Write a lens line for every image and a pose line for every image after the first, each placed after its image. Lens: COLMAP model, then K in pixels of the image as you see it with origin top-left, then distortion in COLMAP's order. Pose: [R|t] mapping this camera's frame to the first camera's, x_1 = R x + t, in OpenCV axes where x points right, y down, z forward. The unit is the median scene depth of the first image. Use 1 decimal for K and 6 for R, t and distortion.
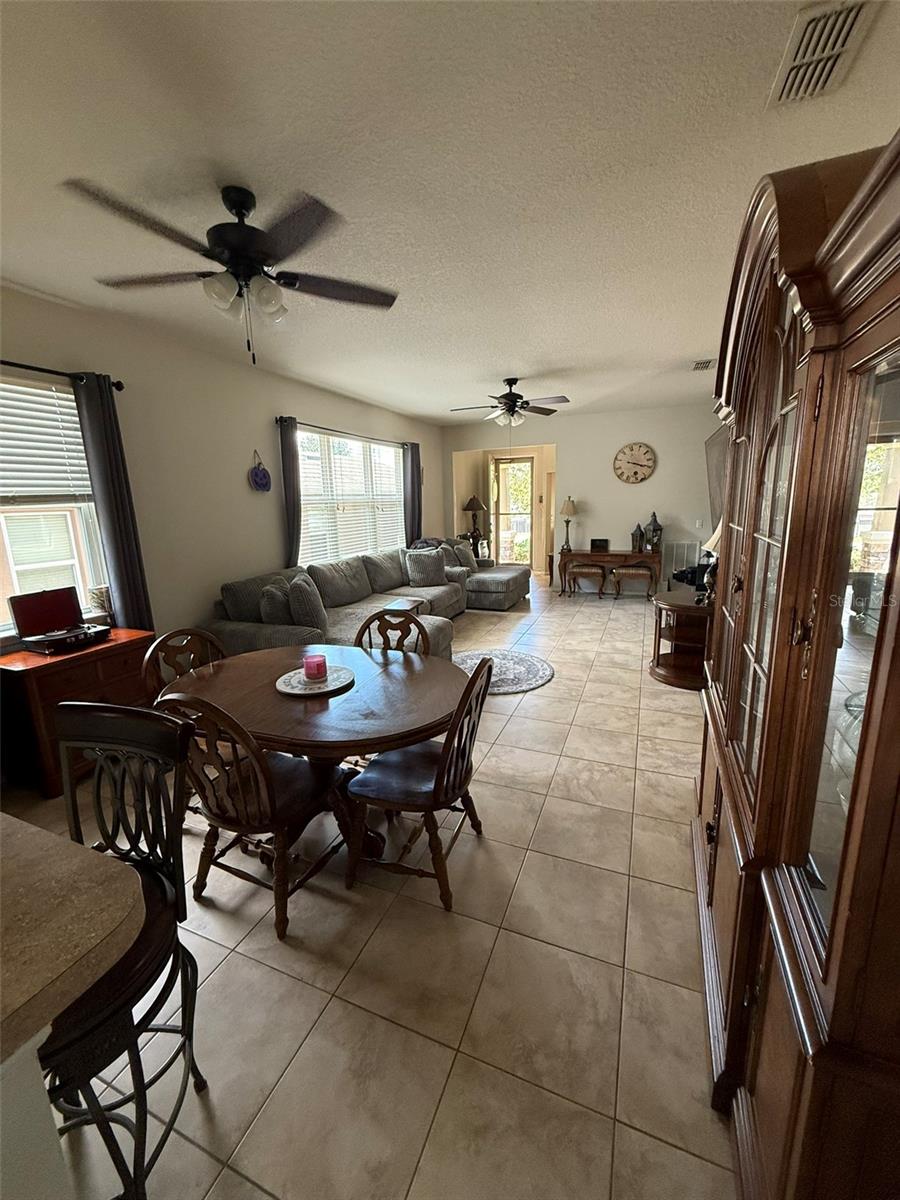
lens RADIAL K [[482.2, 0, 446.7], [0, 482.2, 598.8], [0, 0, 1]] dist [0.001753, 0.000226]
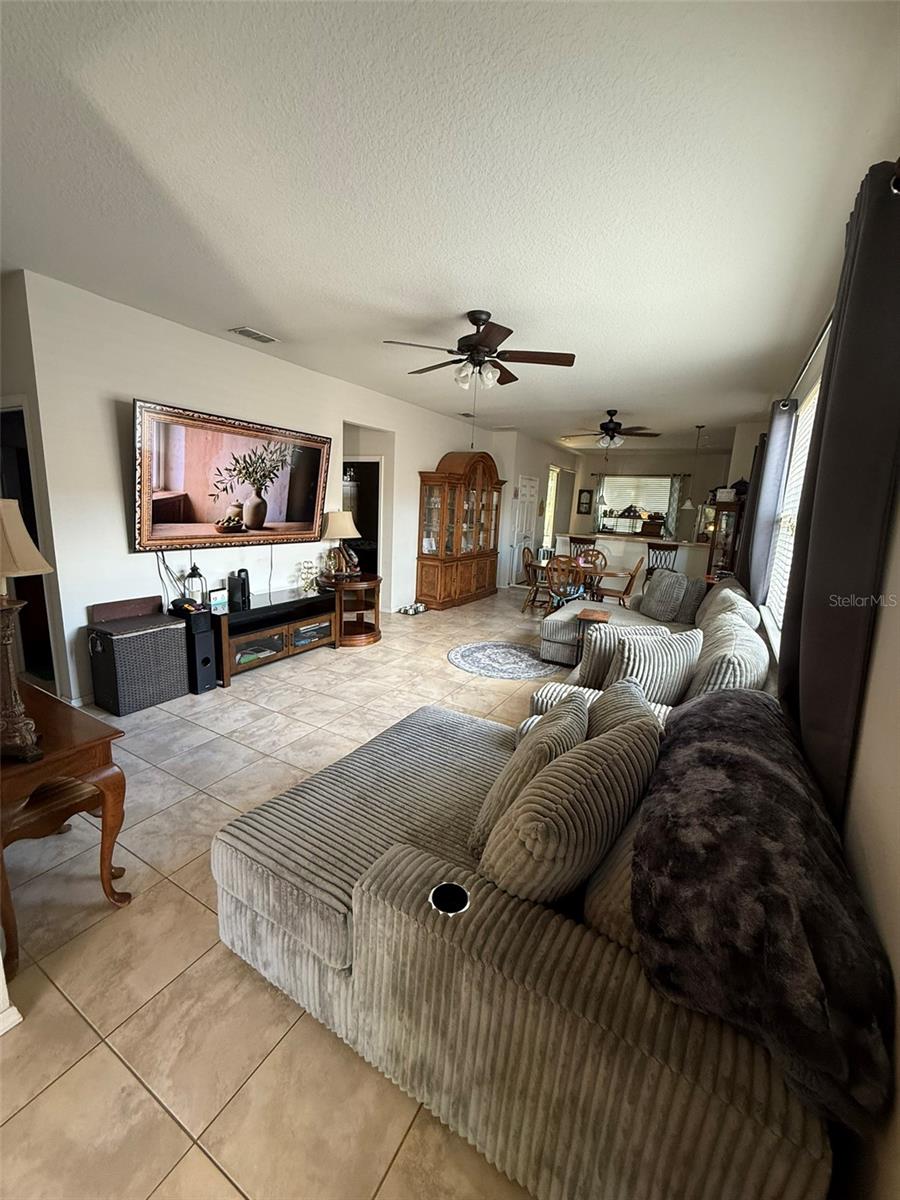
lens RADIAL K [[482.2, 0, 451.1], [0, 482.2, 603.7], [0, 0, 1]] dist [0.001753, 0.000226]
pose [[-0.991173, -0.068186, 0.113694, 0.084512], [-0.015768, 0.912139, 0.409578, -0.400938], [-0.131632, 0.404170, -0.905163, 1.841971]]
